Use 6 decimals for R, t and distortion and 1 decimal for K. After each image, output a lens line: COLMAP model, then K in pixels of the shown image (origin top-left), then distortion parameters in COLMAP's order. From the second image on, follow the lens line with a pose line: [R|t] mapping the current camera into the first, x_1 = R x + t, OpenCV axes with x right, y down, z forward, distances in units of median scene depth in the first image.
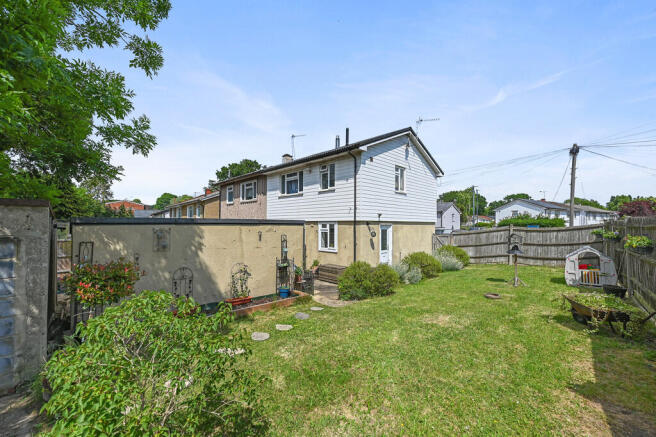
lens RADIAL K [[260.2, 0, 327.8], [0, 260.2, 219.3], [0, 0, 1]] dist [0.001512, 0.001101]
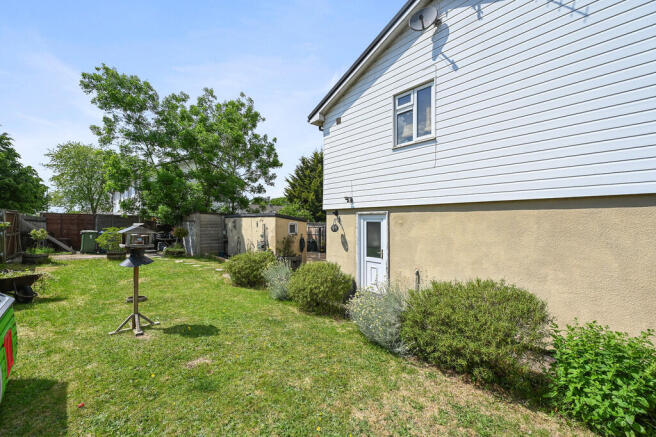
lens RADIAL K [[260.2, 0, 326.8], [0, 260.2, 221.1], [0, 0, 1]] dist [0.001512, 0.001101]
pose [[-0.040188, -0.001958, -0.999190, 0.883495], [0.019939, 0.999797, -0.002762, 0.040730], [0.998993, -0.020034, -0.040141, 1.010781]]
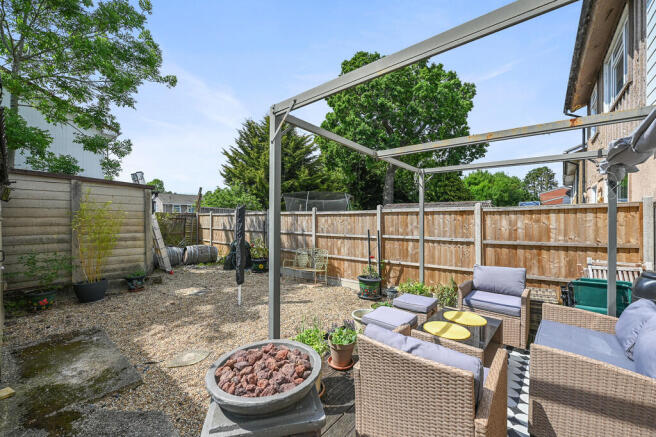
lens RADIAL K [[260.2, 0, 326.4], [0, 260.2, 218.1], [0, 0, 1]] dist [0.001512, 0.001101]
pose [[0.101448, -0.006925, -0.994817, -0.071011], [0.020147, 0.999785, -0.004905, 0.095394], [0.994637, -0.019545, 0.101566, 1.019460]]
